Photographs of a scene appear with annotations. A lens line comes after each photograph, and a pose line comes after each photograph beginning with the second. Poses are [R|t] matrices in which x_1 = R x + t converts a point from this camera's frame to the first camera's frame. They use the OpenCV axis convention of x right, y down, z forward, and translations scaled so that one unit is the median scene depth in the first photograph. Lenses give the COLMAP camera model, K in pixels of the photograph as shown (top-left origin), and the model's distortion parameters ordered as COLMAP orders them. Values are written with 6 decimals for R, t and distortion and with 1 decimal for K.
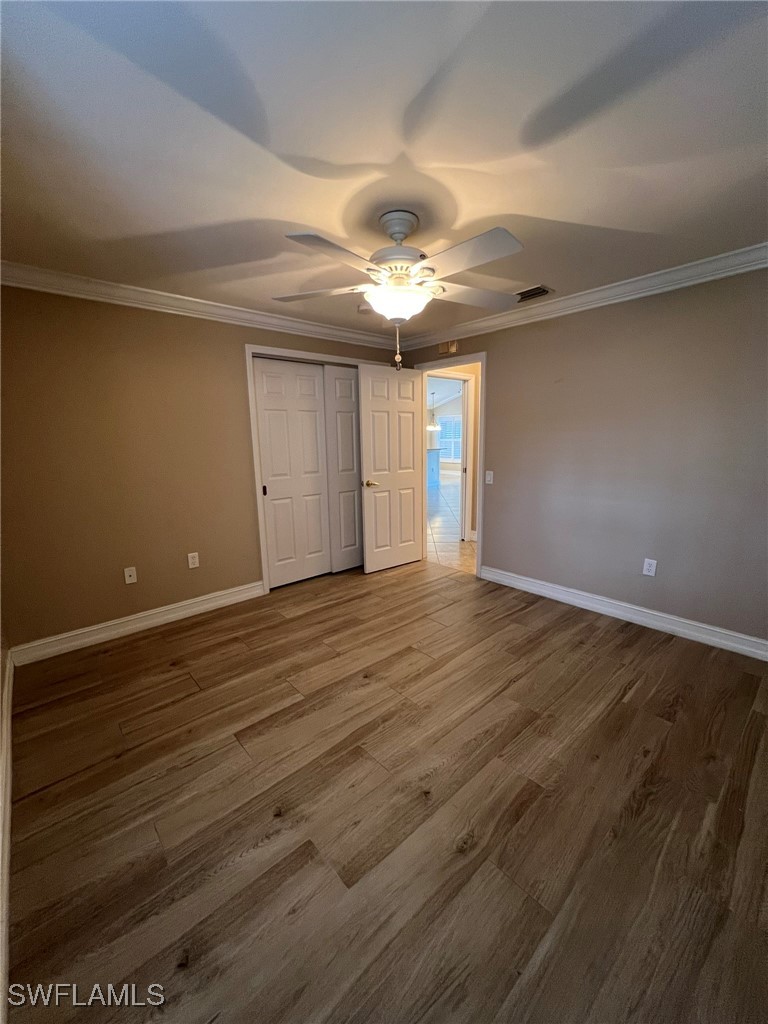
lens RADIAL K [[407.4, 0, 384.7], [0, 407.4, 508.3], [0, 0, 1]] dist [0.000950, -0.000050]
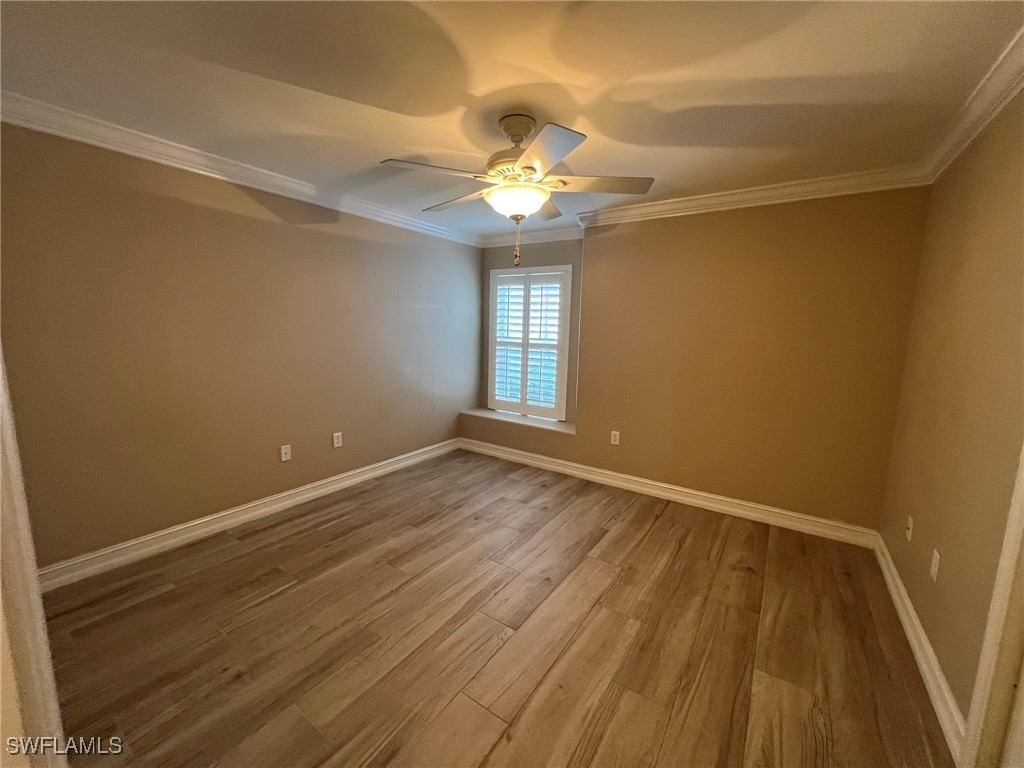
lens RADIAL K [[407.4, 0, 506.7], [0, 407.4, 381.8], [0, 0, 1]] dist [0.000950, -0.000050]
pose [[-0.971111, 0.030208, -0.236708, 0.282157], [-0.046313, 0.949235, 0.311139, -0.347471], [0.234091, 0.313113, -0.920414, 1.847657]]
